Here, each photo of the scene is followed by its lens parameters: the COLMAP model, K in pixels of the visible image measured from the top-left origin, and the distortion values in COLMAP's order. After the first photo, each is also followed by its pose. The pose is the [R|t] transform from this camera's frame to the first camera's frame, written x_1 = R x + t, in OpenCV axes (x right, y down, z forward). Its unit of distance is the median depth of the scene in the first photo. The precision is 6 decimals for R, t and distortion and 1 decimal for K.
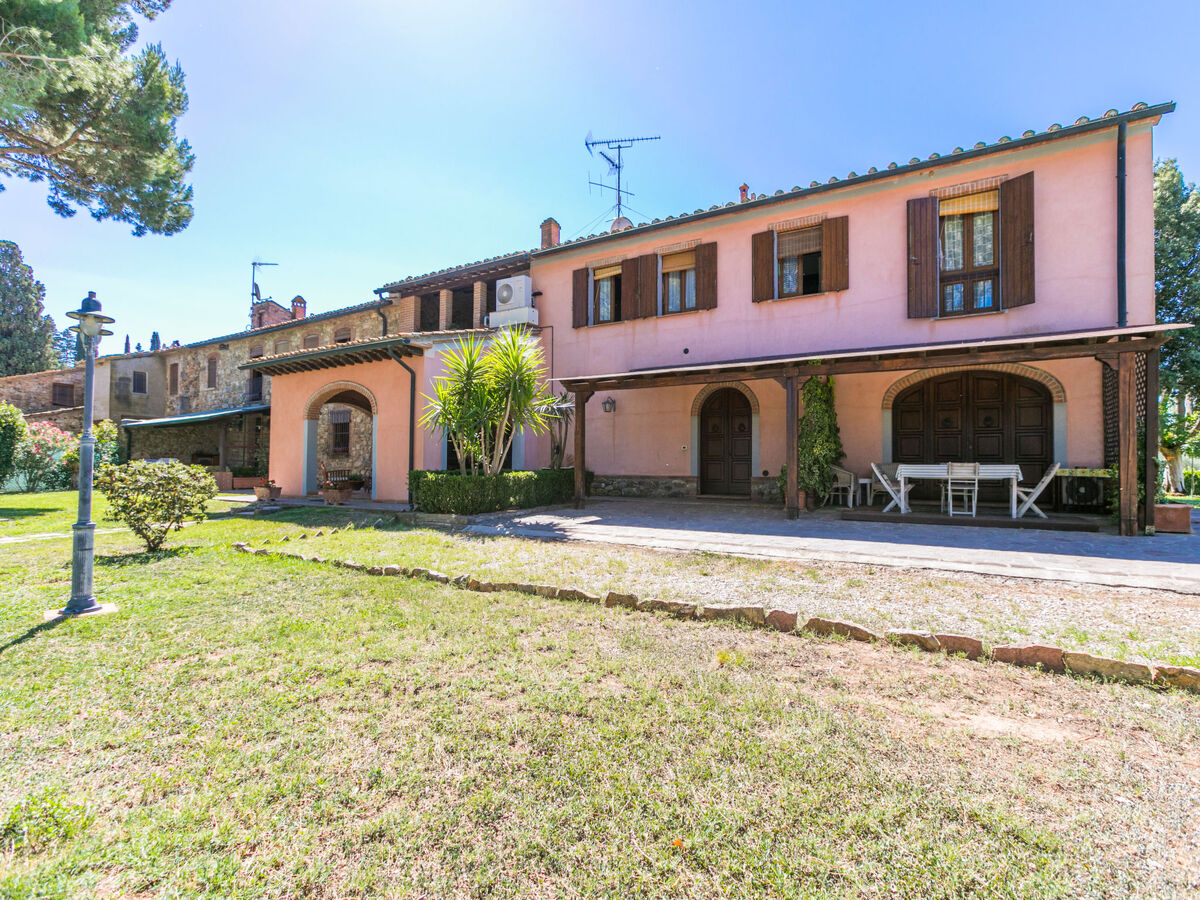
lens RADIAL K [[599.1, 0, 602.6], [0, 599.1, 456.8], [0, 0, 1]] dist [-0.038052, 0.033487]
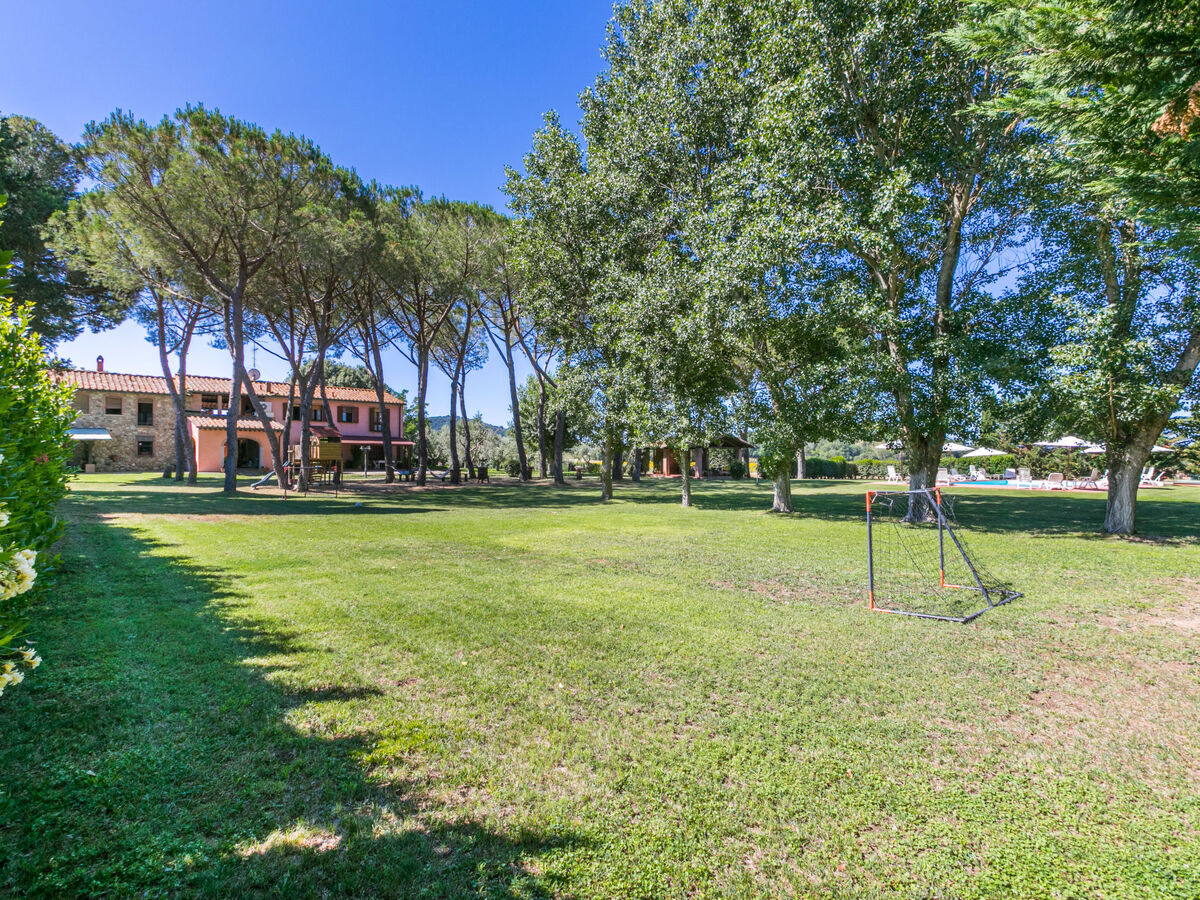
lens RADIAL K [[599.1, 0, 602.6], [0, 599.1, 456.8], [0, 0, 1]] dist [-0.038052, 0.033487]
pose [[0.227396, -0.000886, 0.973802, -2.170267], [-0.020277, 0.999778, 0.005644, -0.044868], [-0.973591, -0.021030, 0.227327, -1.145173]]
